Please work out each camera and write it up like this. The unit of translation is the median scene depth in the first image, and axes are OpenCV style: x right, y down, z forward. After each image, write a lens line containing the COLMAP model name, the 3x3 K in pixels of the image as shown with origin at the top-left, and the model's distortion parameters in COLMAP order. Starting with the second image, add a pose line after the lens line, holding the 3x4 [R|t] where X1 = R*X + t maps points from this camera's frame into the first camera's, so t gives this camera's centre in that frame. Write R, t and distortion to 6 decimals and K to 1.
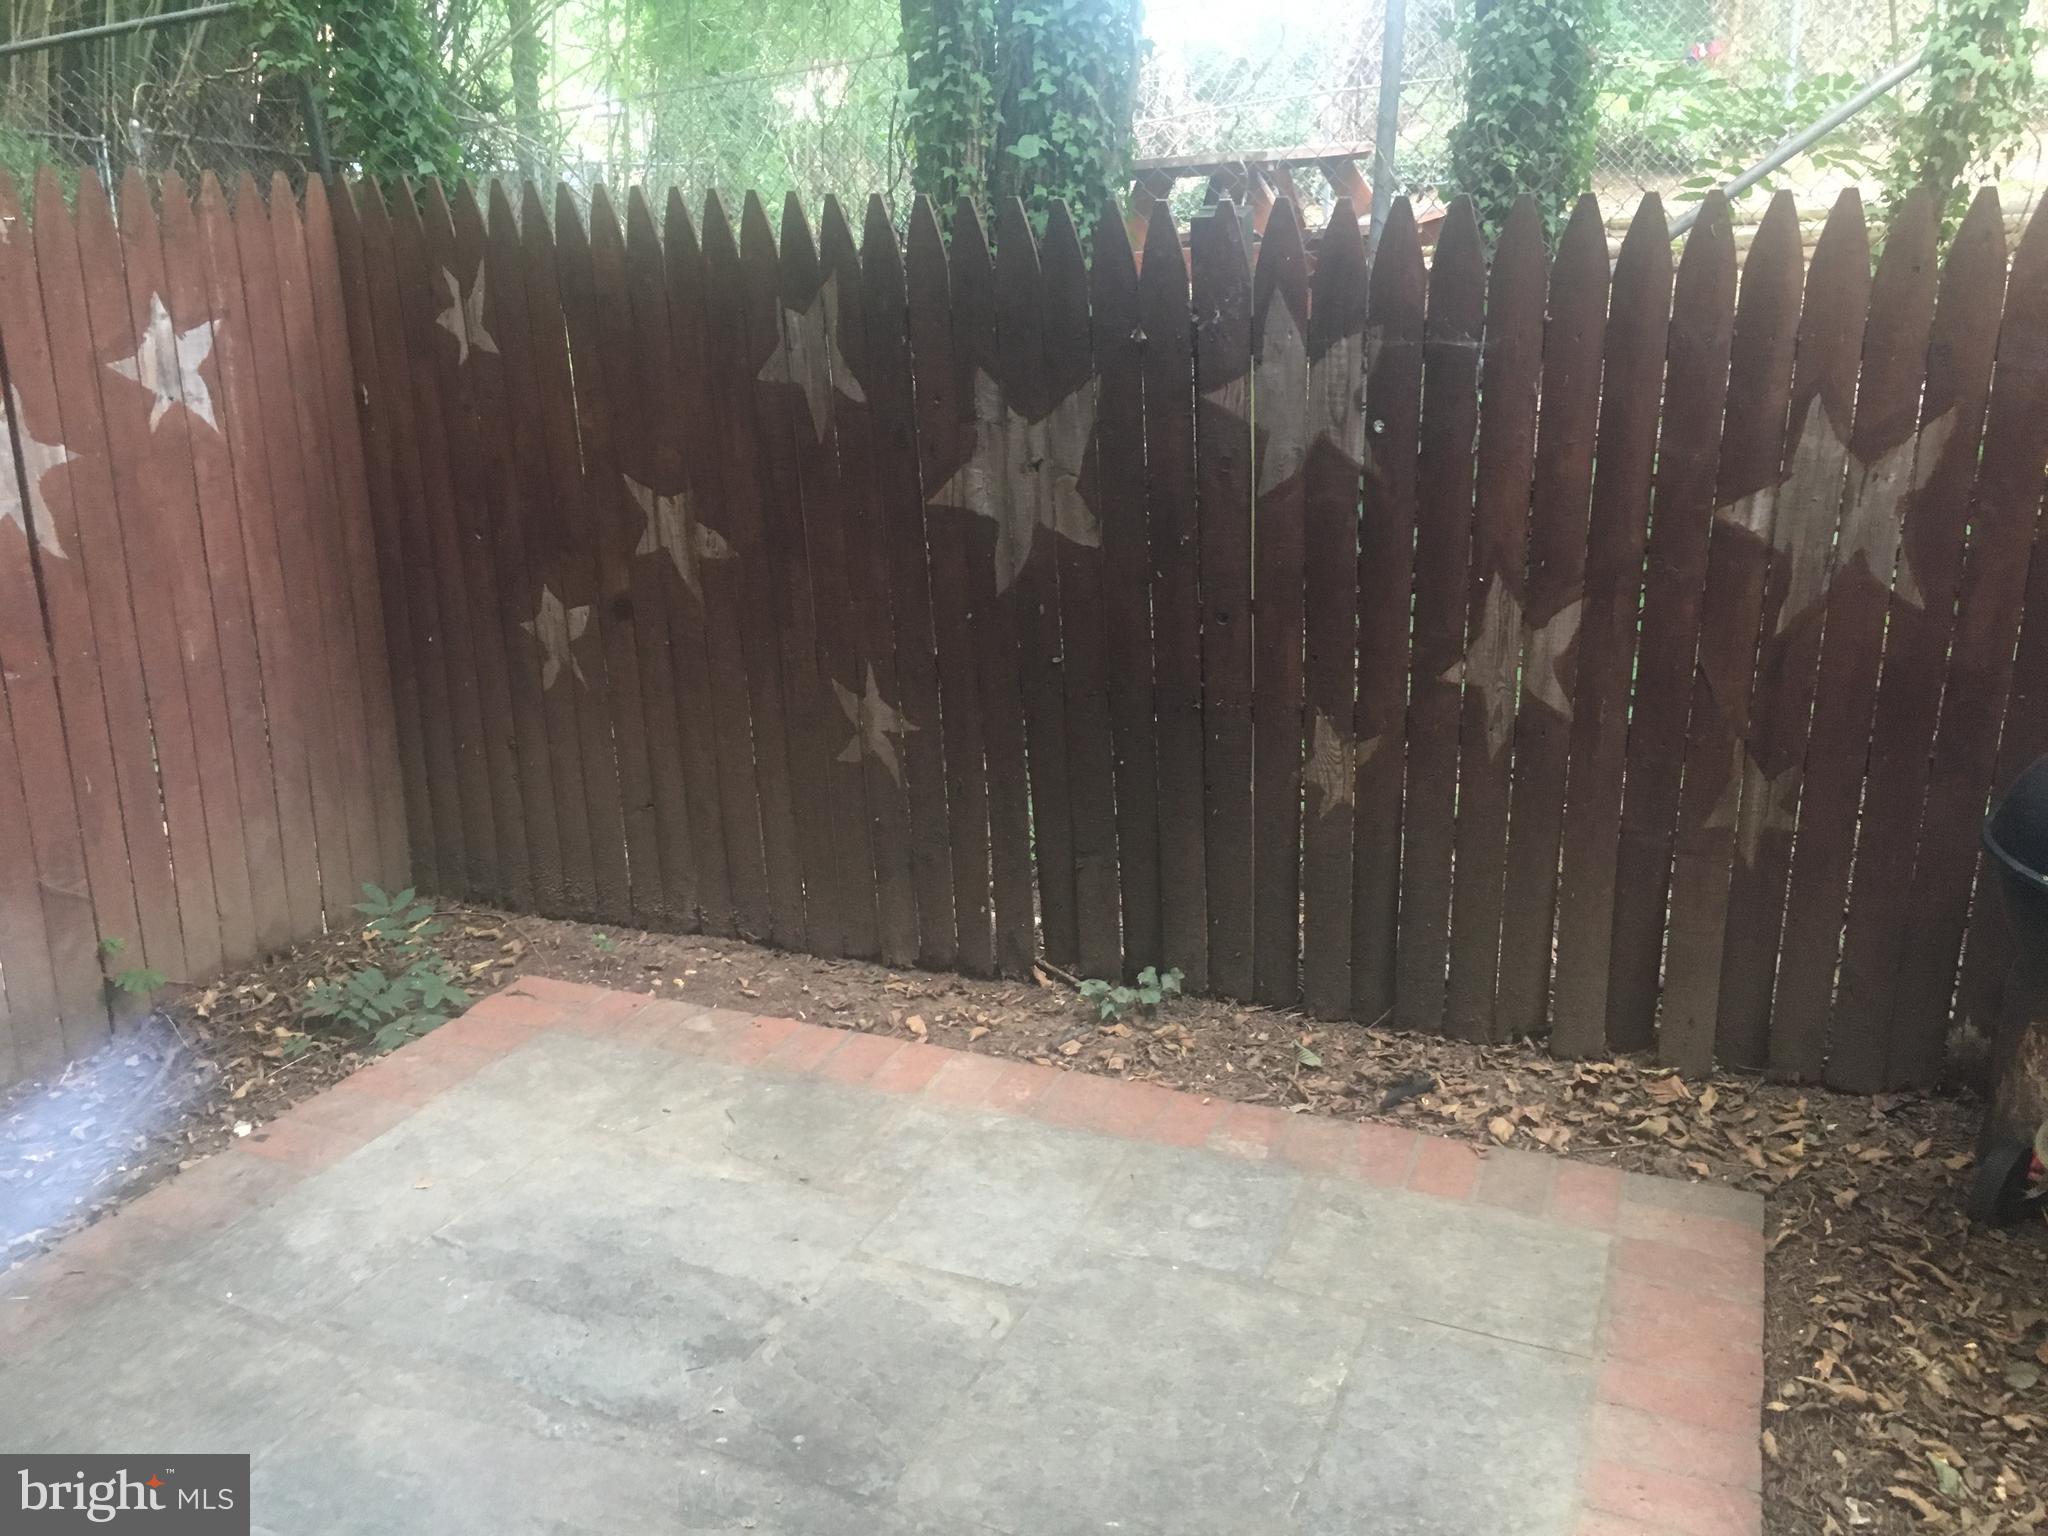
lens RADIAL K [[1733.5, 0, 1040.1], [0, 1733.5, 775.0], [0, 0, 1]] dist [0.079359, -0.107824]
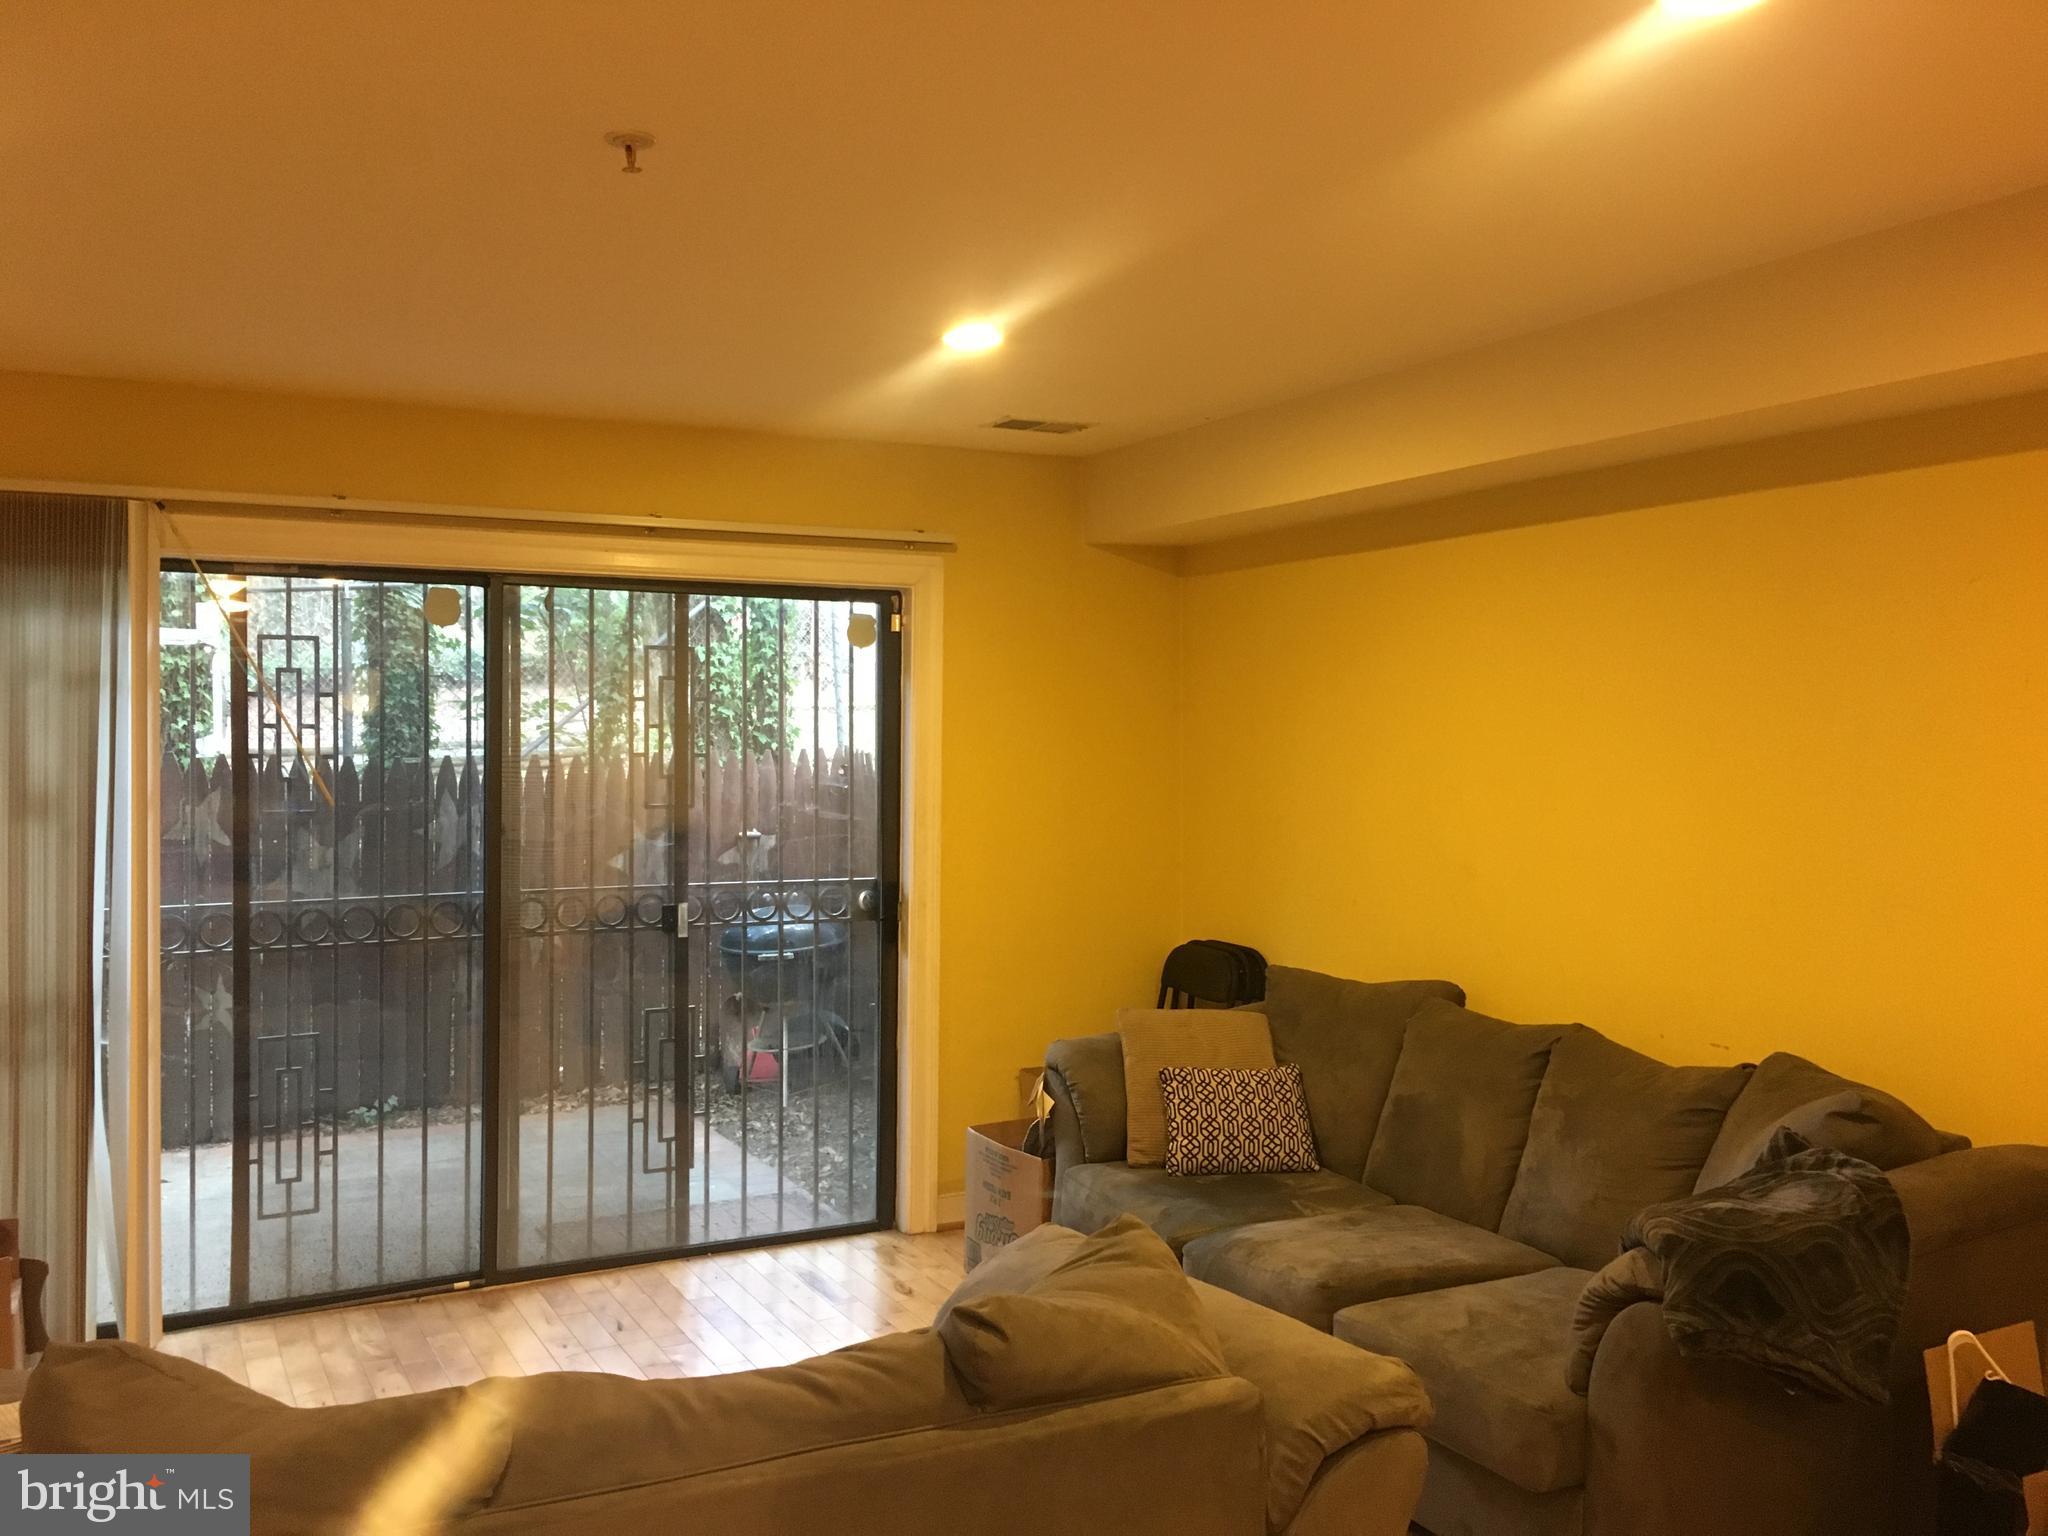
lens RADIAL K [[1733.5, 0, 1029.4], [0, 1733.5, 762.4], [0, 0, 1]] dist [0.079359, -0.107824]
pose [[0.656771, -0.014960, 0.753942, -0.998475], [0.227278, 0.957239, -0.178991, 0.275728], [-0.719025, 0.288910, 0.632087, -1.019284]]
